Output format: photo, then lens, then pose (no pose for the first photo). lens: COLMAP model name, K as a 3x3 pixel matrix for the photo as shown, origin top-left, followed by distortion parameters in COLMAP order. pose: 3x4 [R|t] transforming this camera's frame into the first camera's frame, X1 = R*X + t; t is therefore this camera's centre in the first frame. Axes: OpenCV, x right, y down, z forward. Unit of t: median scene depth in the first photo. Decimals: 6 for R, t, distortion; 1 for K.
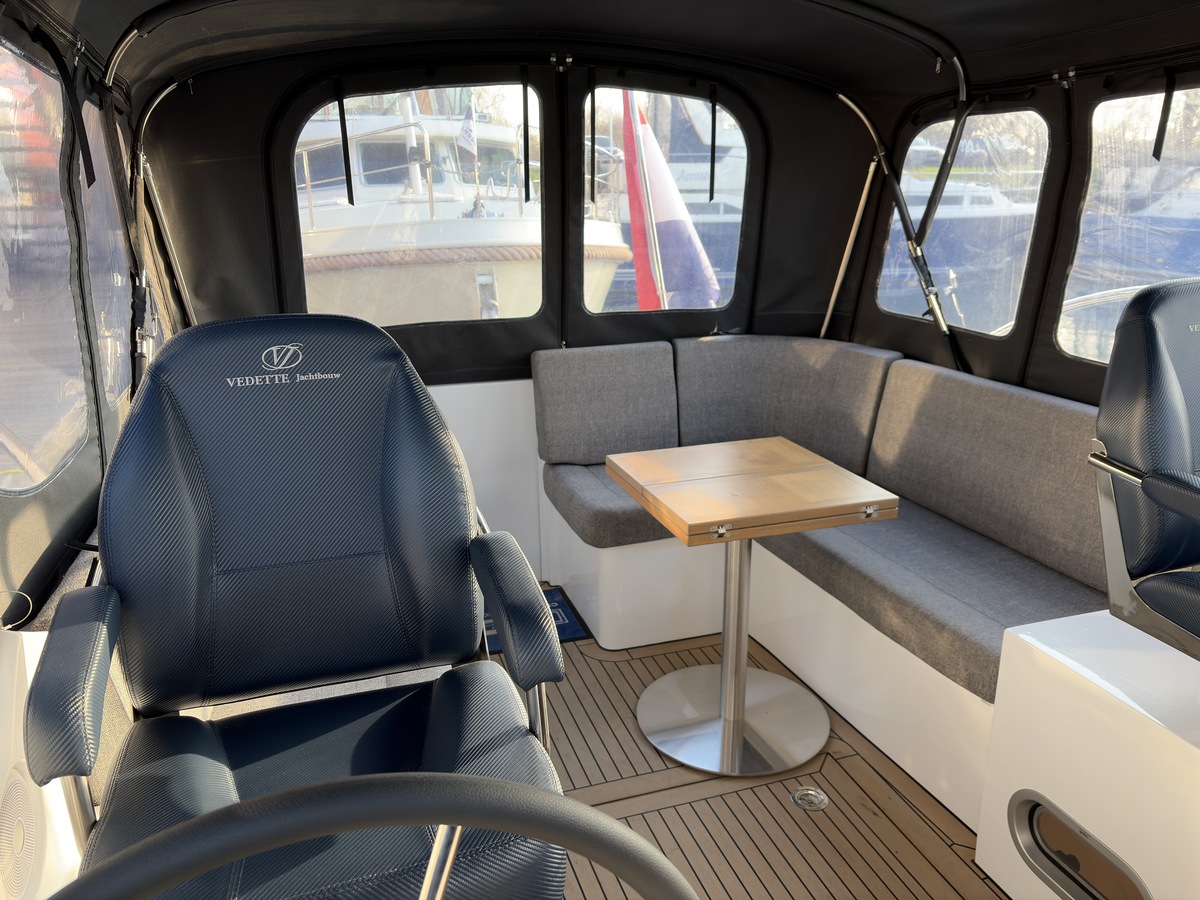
lens RADIAL K [[909.1, 0, 596.5], [0, 909.1, 453.2], [0, 0, 1]] dist [0.040063, -0.030168]
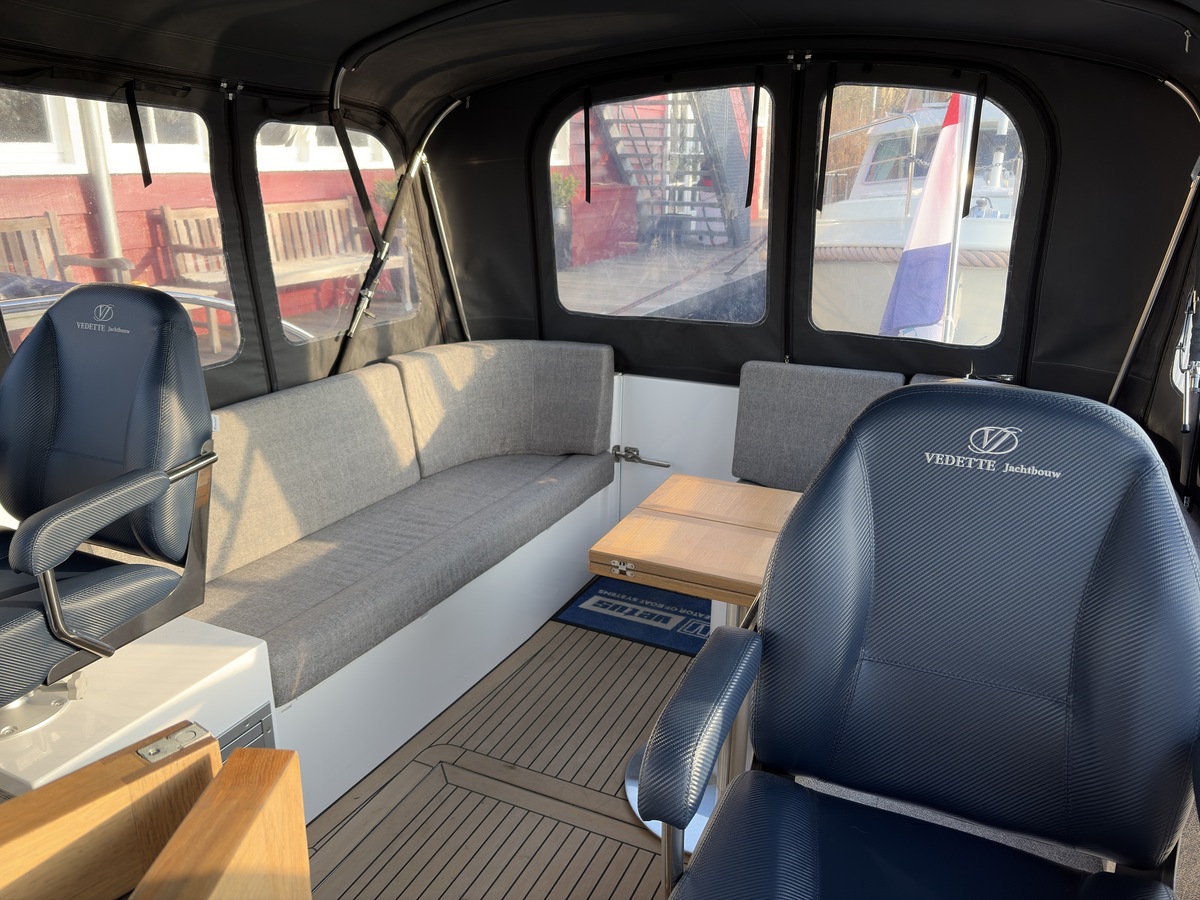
lens RADIAL K [[909.1, 0, 596.4], [0, 909.1, 445.8], [0, 0, 1]] dist [0.040063, -0.030168]
pose [[0.715987, 0.226764, -0.660258, 0.495809], [-0.217425, 0.971168, 0.097769, -0.086600], [0.663392, 0.073555, 0.744648, 0.185373]]
